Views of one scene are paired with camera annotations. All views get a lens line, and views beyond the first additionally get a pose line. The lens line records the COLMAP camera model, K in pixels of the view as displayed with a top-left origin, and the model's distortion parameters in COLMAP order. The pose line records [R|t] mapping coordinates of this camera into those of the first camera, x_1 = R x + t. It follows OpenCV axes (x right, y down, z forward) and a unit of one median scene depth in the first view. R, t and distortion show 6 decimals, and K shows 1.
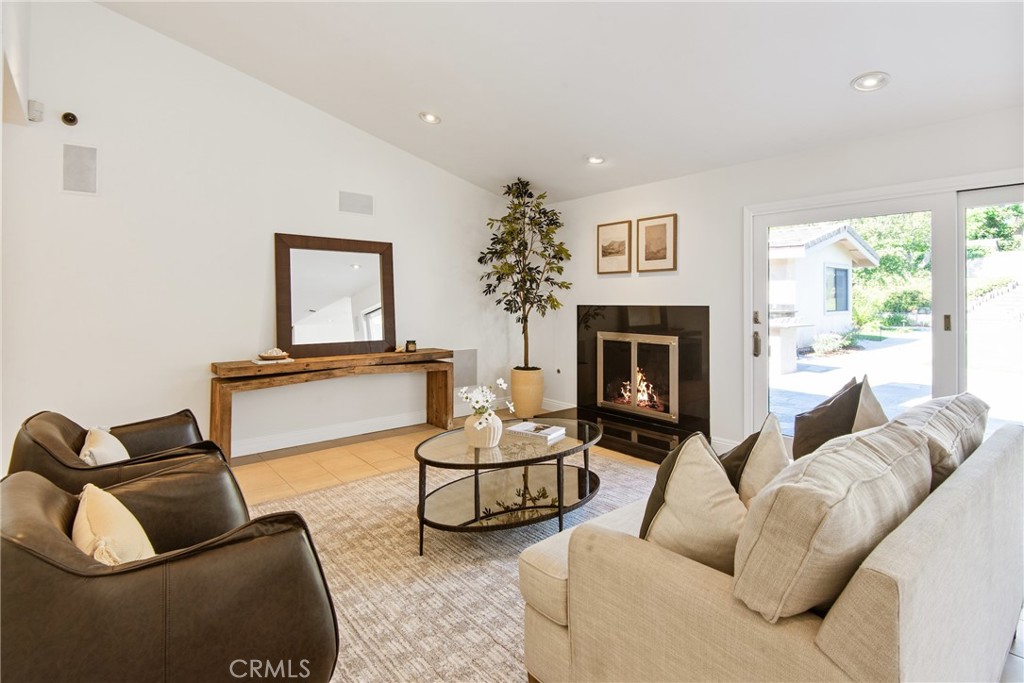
lens RADIAL K [[500.4, 0, 509.5], [0, 500.4, 297.4], [0, 0, 1]] dist [0.002758, 0.000137]
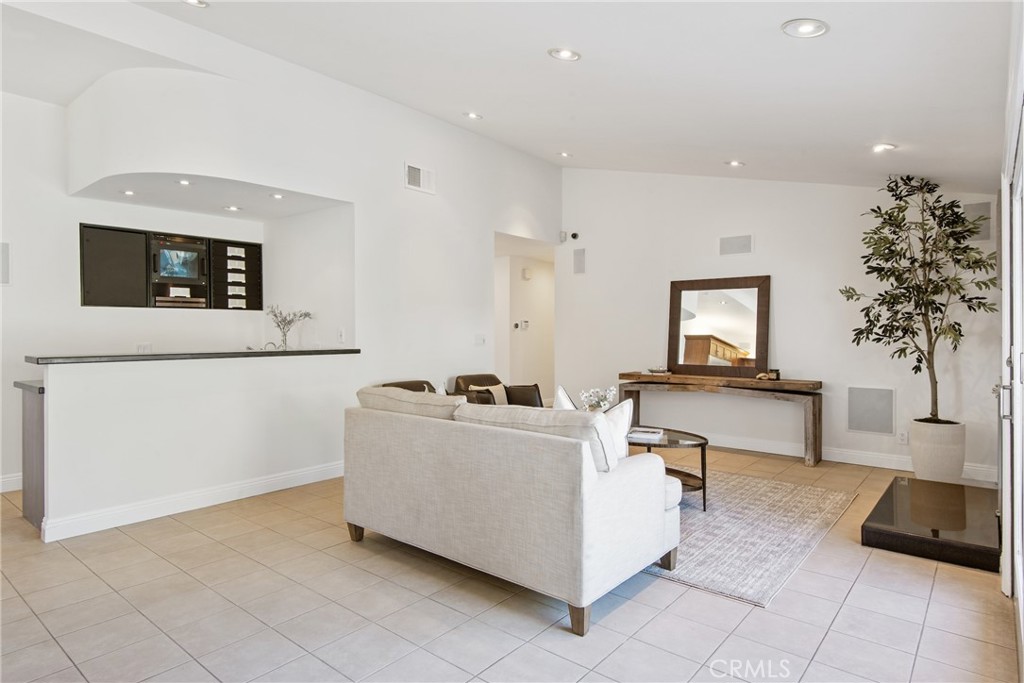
lens RADIAL K [[581.0, 0, 510.7], [0, 581.0, 329.1], [0, 0, 1]] dist [0.000755, -0.000046]
pose [[0.180025, -0.008607, -0.983624, 0.965268], [0.006362, 0.999951, -0.007585, 0.010456], [0.983642, -0.004893, 0.180071, 0.276983]]
